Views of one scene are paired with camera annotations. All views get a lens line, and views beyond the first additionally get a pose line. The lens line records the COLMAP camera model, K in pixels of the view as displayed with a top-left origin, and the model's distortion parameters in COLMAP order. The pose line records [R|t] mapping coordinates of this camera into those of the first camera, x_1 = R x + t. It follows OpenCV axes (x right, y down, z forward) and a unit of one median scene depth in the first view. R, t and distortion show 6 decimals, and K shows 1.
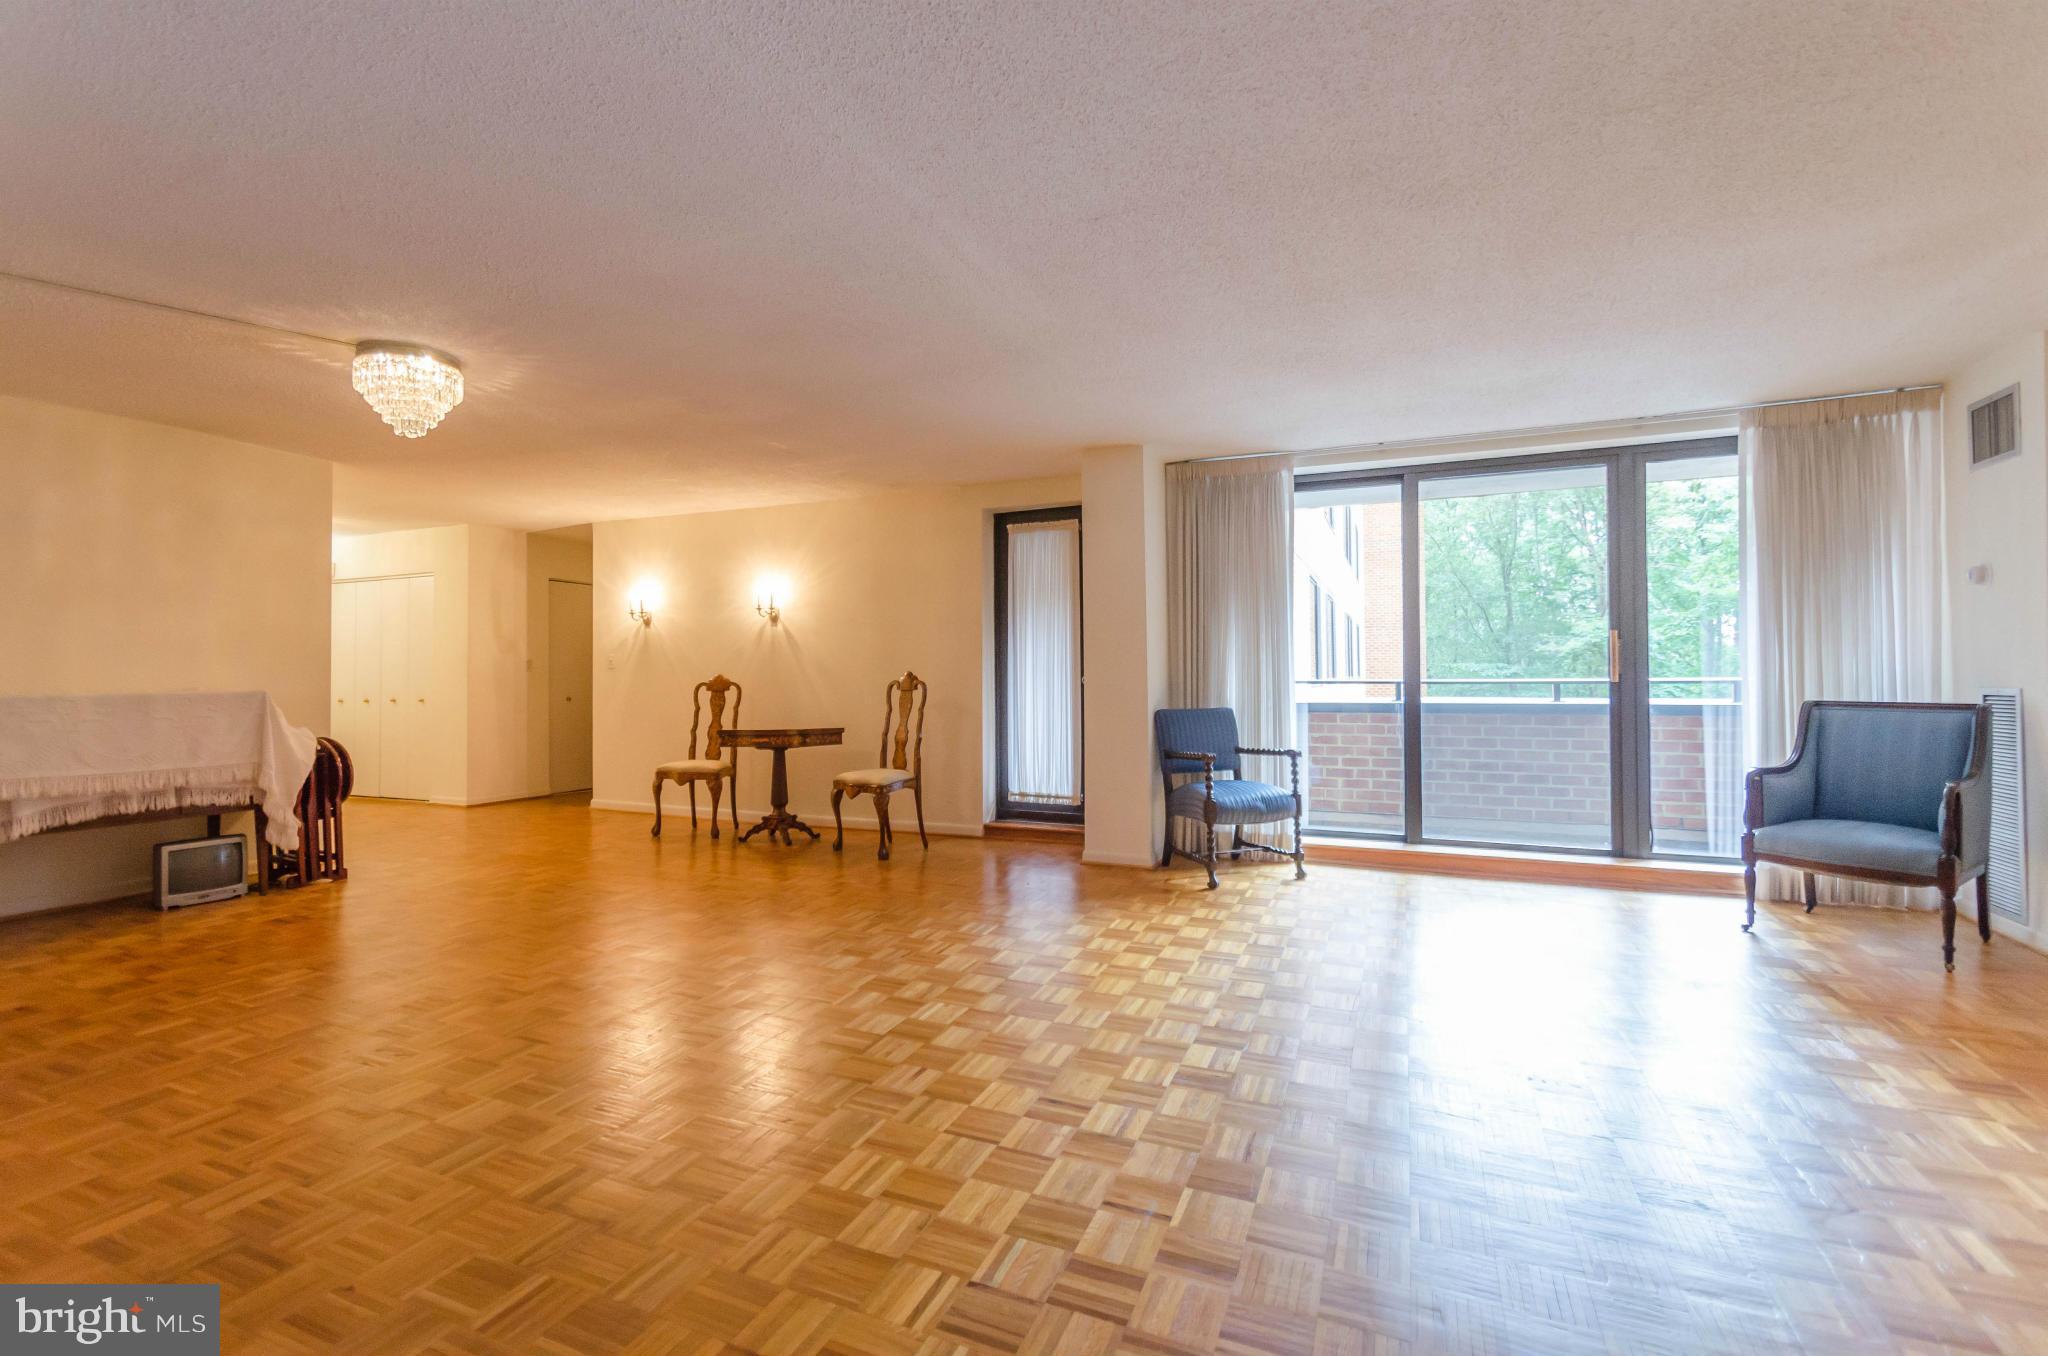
lens RADIAL K [[881.6, 0, 1024.8], [0, 881.6, 670.4], [0, 0, 1]] dist [0.002048, 0.000370]
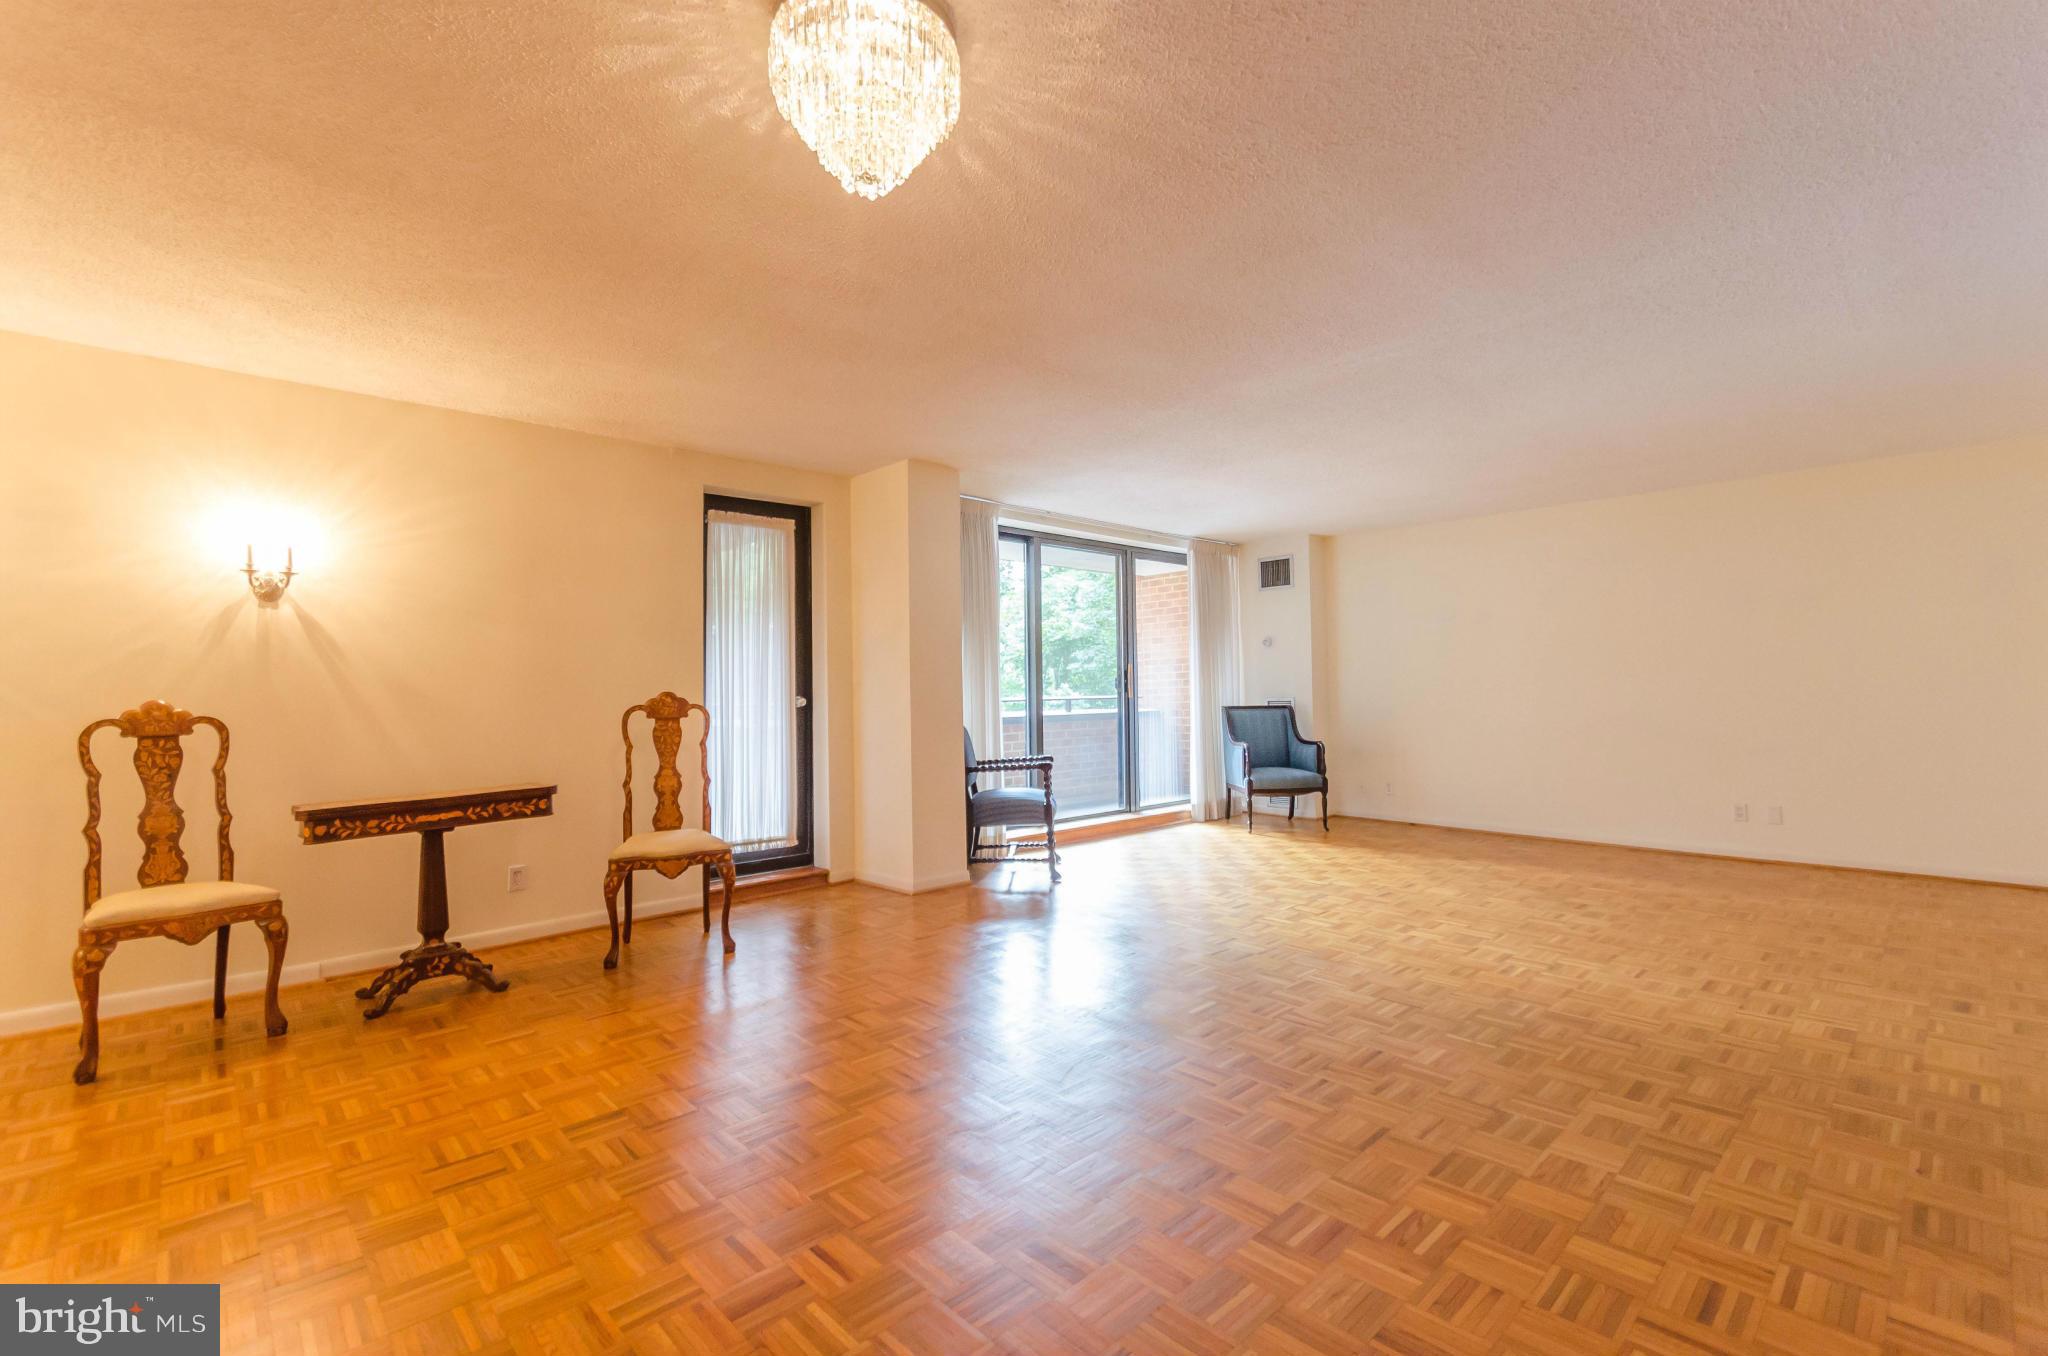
lens RADIAL K [[881.6, 0, 1015.4], [0, 881.6, 668.4], [0, 0, 1]] dist [0.002048, 0.000370]
pose [[0.414990, 0.023742, 0.909516, -0.644252], [0.007671, 0.999533, -0.029592, 0.004729], [-0.909793, 0.019257, 0.414614, 0.428696]]
